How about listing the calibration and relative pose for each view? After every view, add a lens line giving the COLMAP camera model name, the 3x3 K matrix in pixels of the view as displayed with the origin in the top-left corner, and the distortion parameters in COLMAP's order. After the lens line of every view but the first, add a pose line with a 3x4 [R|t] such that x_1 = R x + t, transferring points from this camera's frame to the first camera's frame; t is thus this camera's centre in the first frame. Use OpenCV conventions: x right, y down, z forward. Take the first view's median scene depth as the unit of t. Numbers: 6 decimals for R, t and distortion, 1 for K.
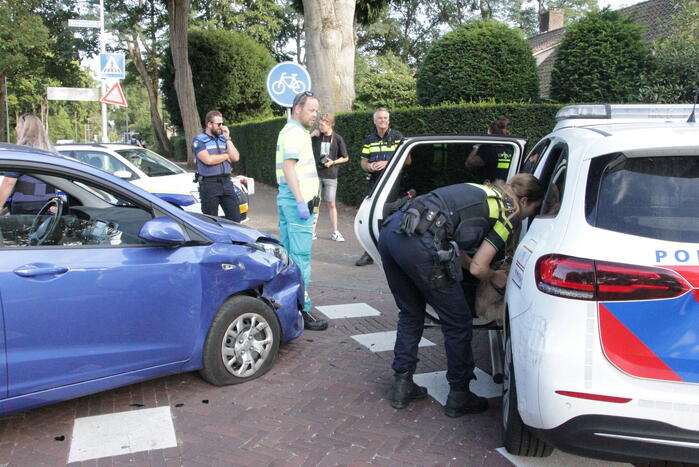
lens RADIAL K [[633.3, 0, 339.0], [0, 633.3, 247.2], [0, 0, 1]] dist [-0.072953, 0.000000]
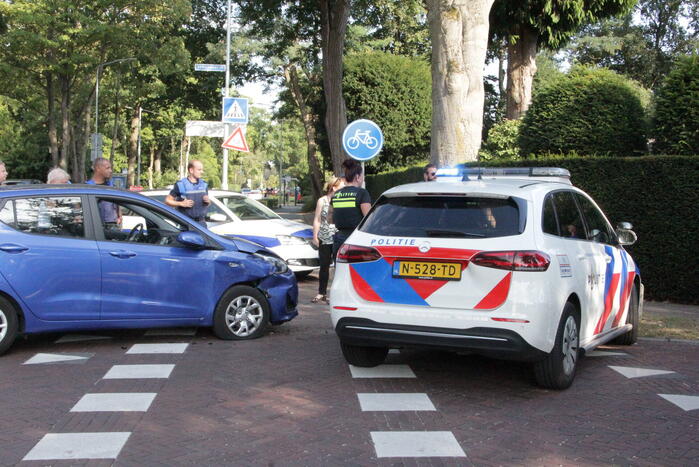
lens RADIAL K [[909.5, 0, 344.5], [0, 909.5, 235.8], [0, 0, 1]] dist [0.006234, 0.000000]
pose [[0.964711, 0.028001, -0.261817, 1.000443], [-0.058611, 0.992219, -0.109845, 0.278014], [0.256704, 0.121314, 0.958846, -1.661078]]
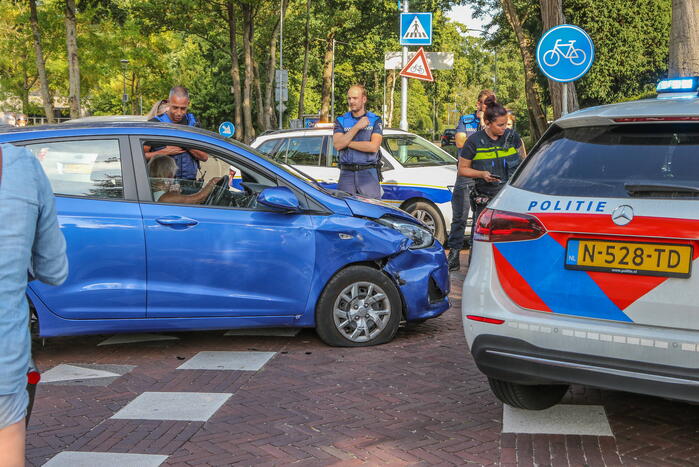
lens RADIAL K [[1011.1, 0, 361.9], [0, 1011.1, 231.8], [0, 0, 1]] dist [-0.005745, 0.000000]
pose [[0.889316, 0.040362, -0.455508, 0.908665], [-0.069665, 0.996428, -0.047720, 0.148579], [0.451955, 0.074171, 0.888952, -0.760582]]
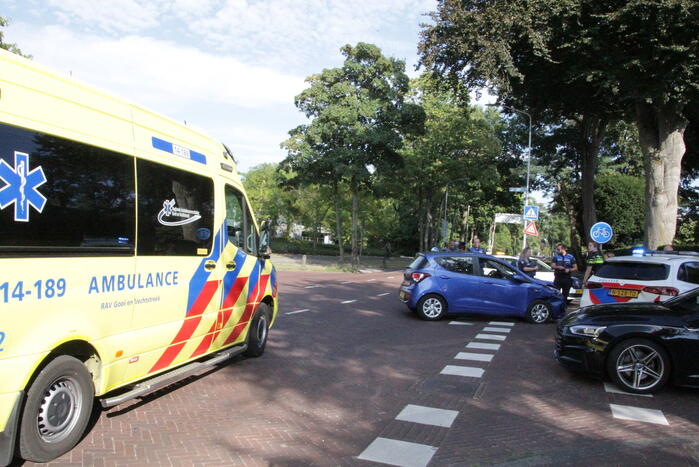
lens RADIAL K [[578.5, 0, 349.8], [0, 578.5, 230.3], [0, 0, 1]] dist [-0.122179, 0.053733]
pose [[0.779328, 0.023939, -0.626159, 1.457463], [-0.154699, 0.975689, -0.155239, 0.522890], [0.607220, 0.217848, 0.764085, -3.137511]]
